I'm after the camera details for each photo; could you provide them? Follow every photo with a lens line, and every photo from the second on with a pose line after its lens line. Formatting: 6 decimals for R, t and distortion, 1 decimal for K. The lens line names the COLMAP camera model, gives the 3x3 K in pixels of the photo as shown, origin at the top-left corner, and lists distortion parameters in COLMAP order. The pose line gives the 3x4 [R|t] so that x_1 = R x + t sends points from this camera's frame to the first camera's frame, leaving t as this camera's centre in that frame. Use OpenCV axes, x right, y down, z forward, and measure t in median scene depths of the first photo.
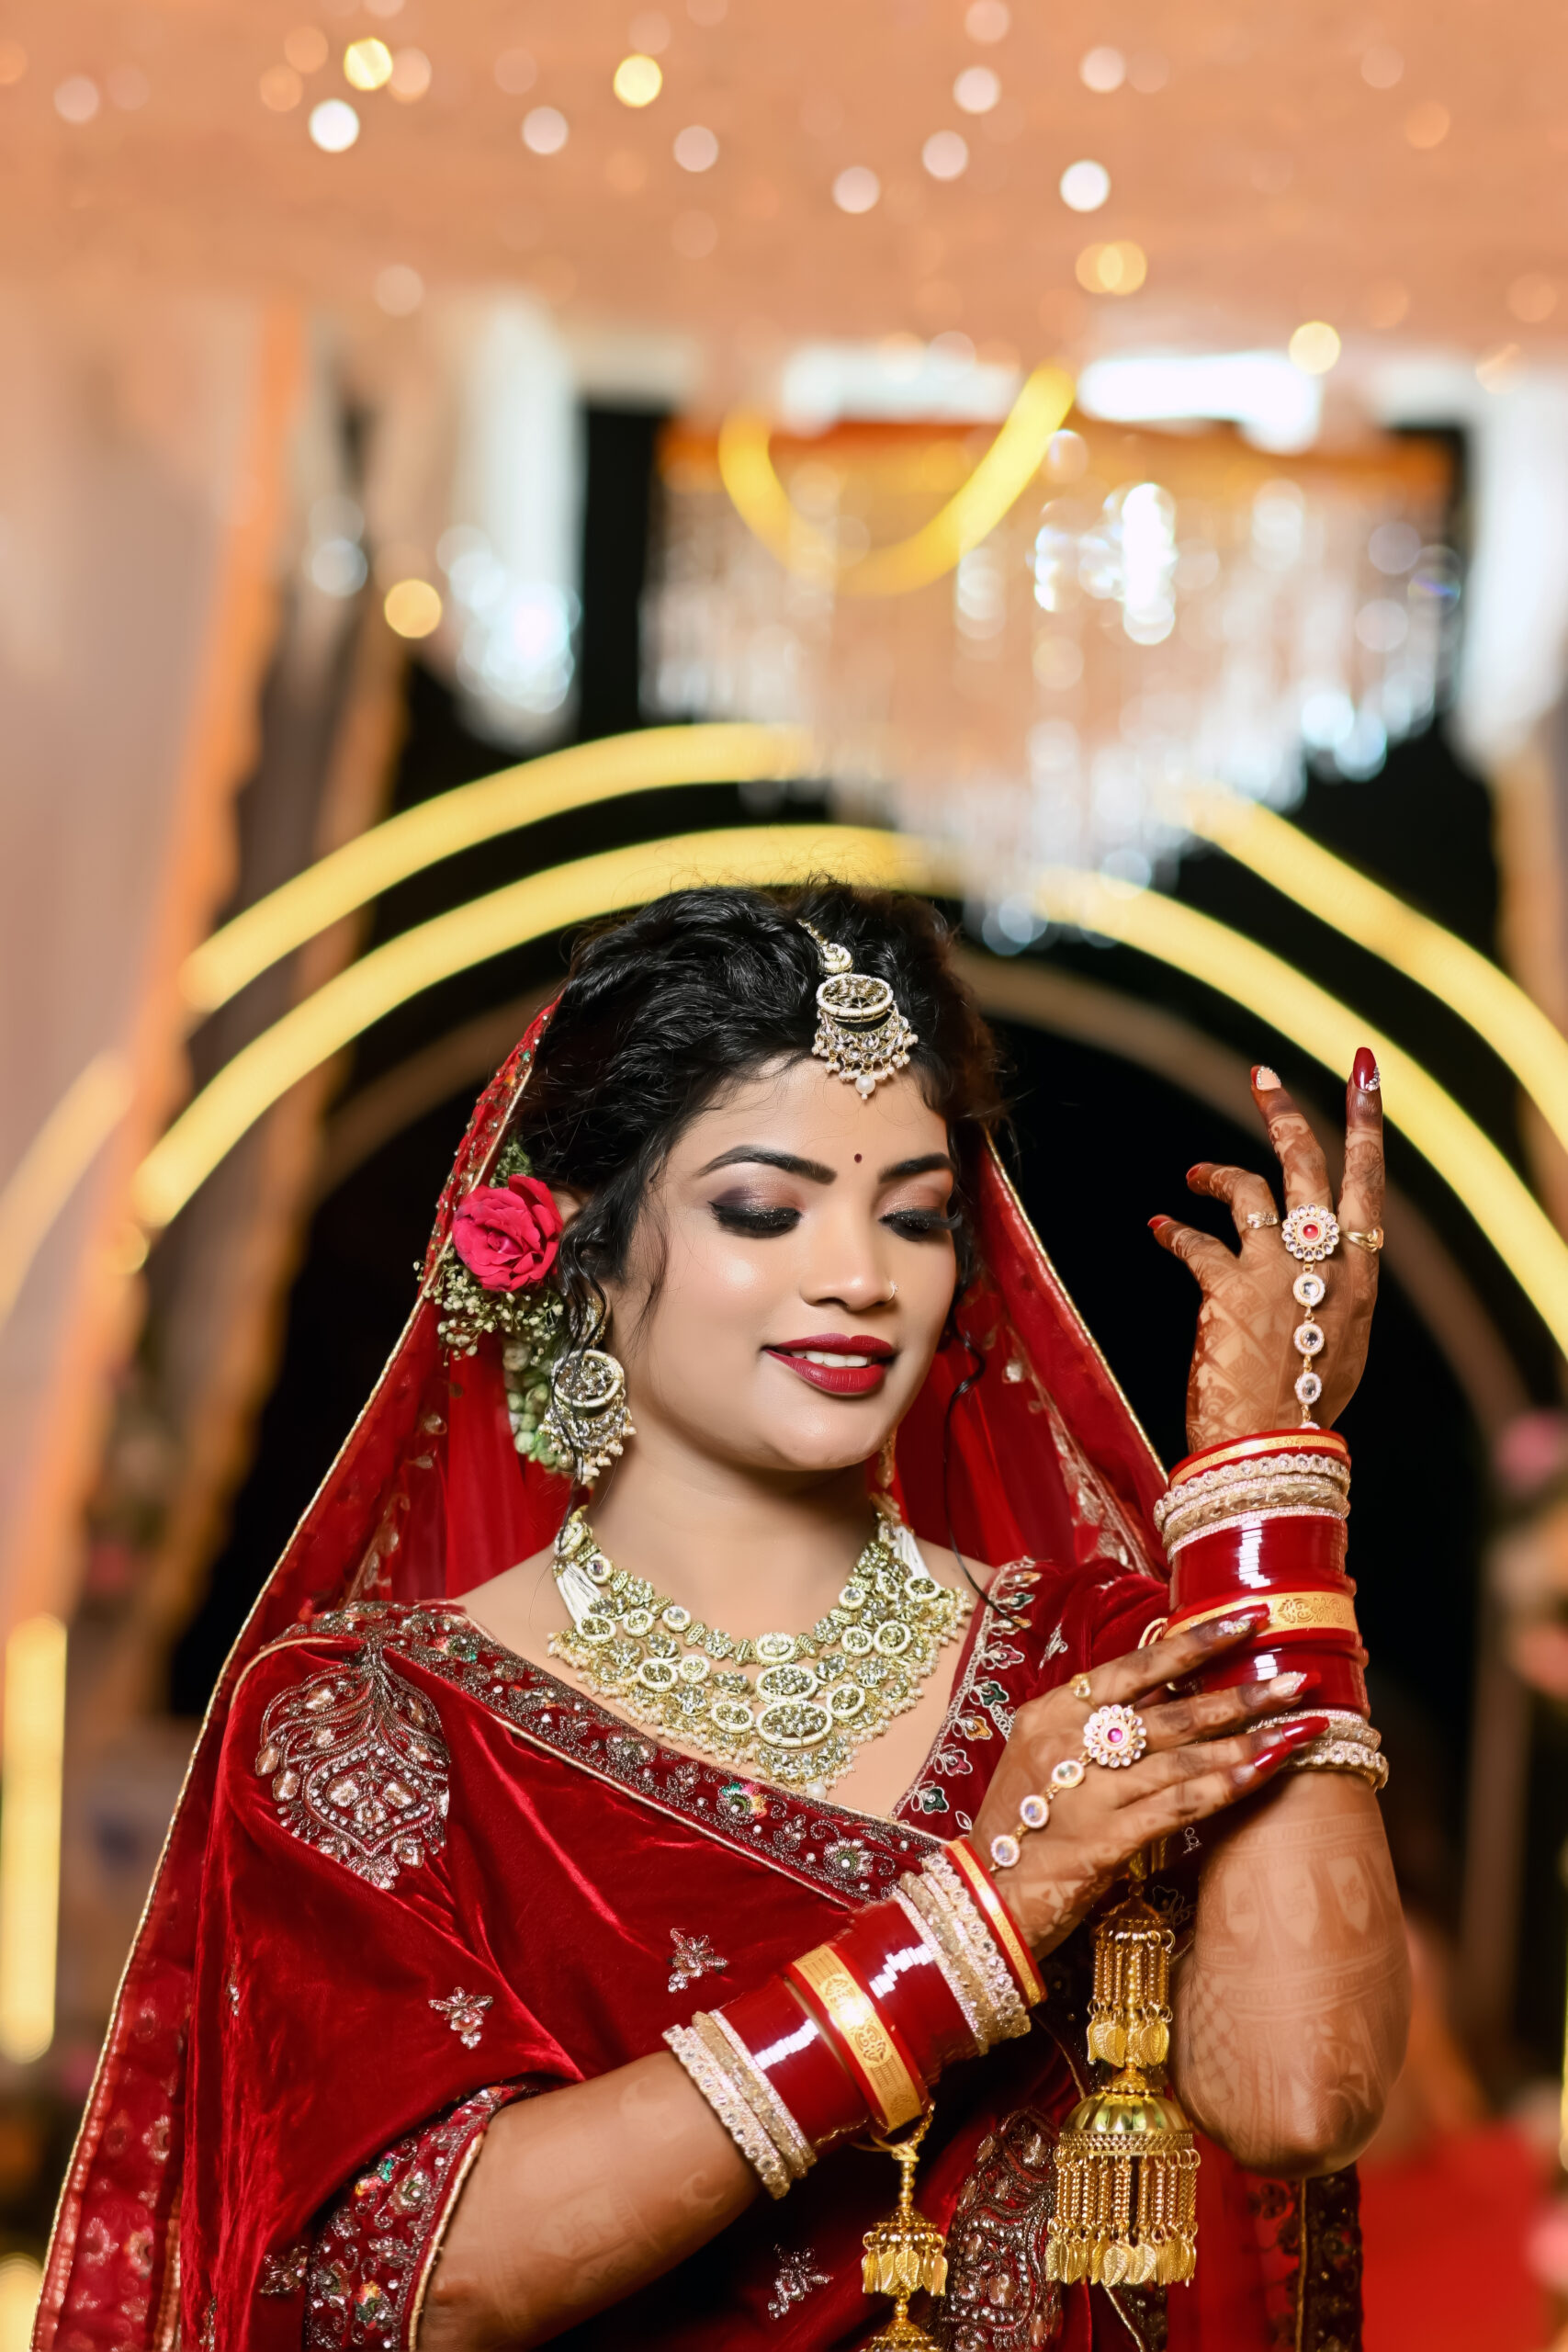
lens RADIAL K [[13148.9, 0, 783.4], [0, 13148.9, 1174.3], [0, 0, 1]] dist [-0.822885, 0.000000]
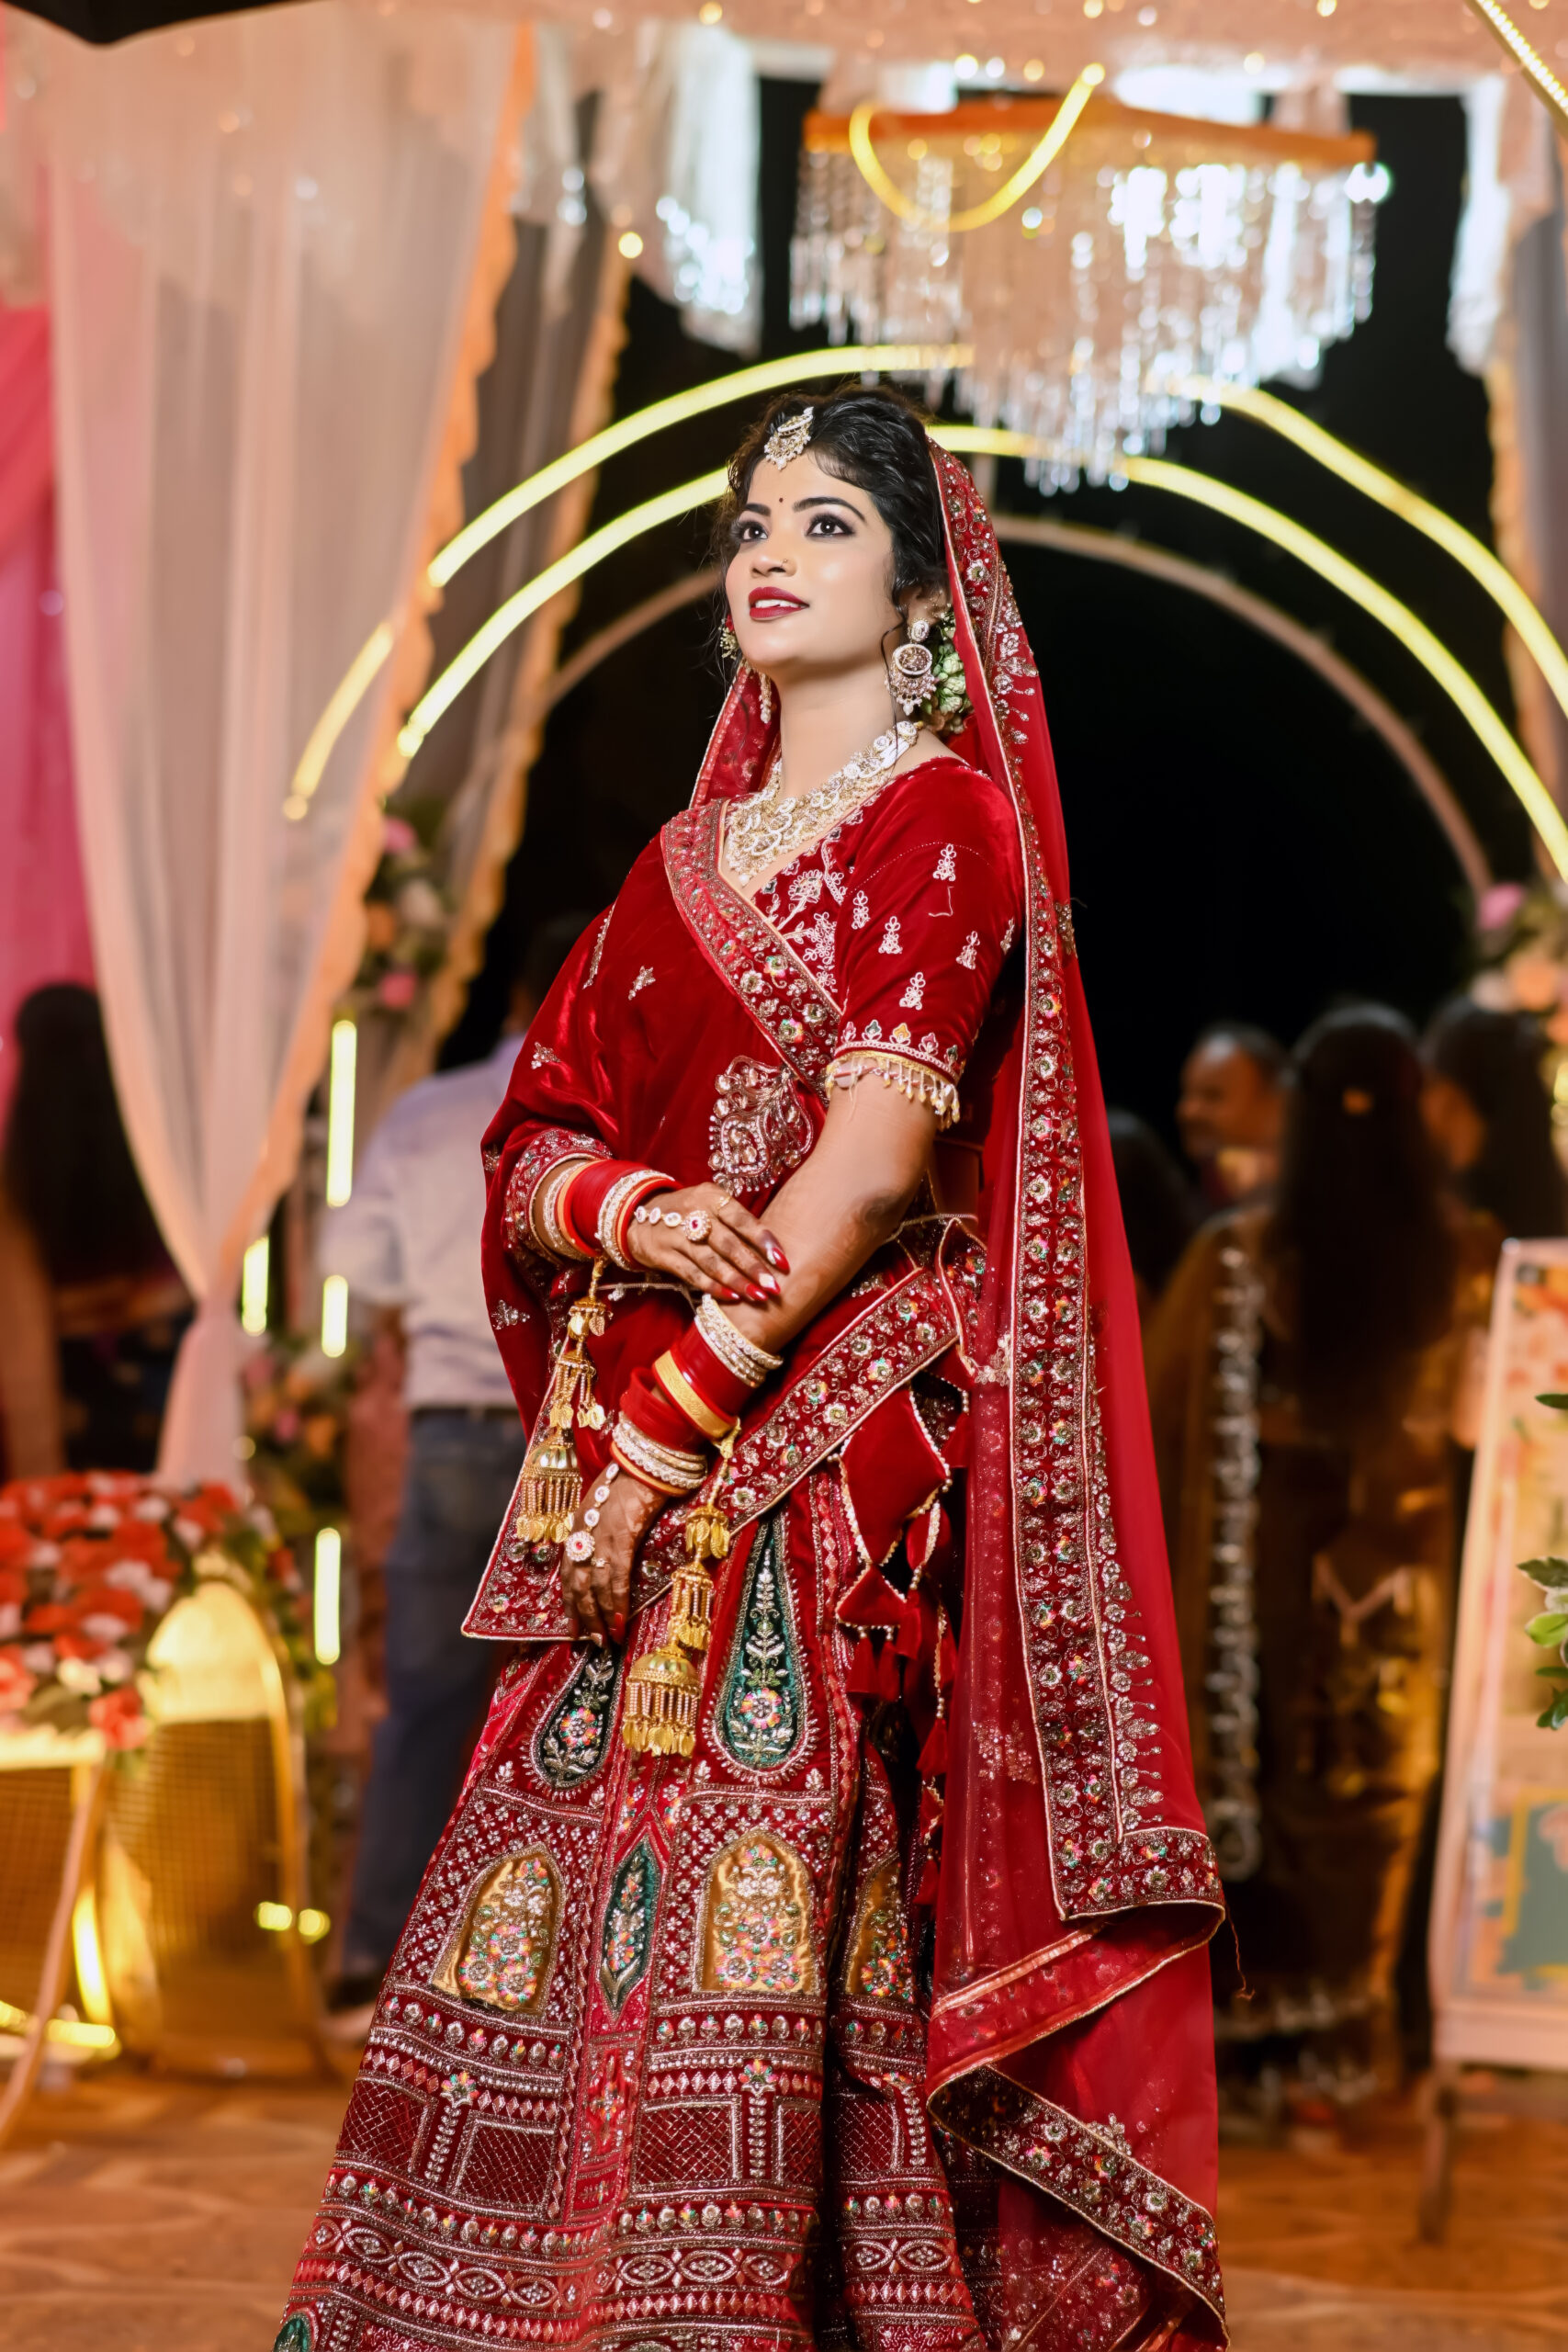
lens RADIAL K [[13148.9, 0, 865.9], [0, 13148.9, 1299.9], [0, 0, 1]] dist [-0.822885, 0.000000]
pose [[0.999814, 0.011999, -0.015117, 0.017585], [-0.011432, 0.999247, 0.037088, 0.013905], [0.015551, -0.036908, 0.999198, -0.326430]]
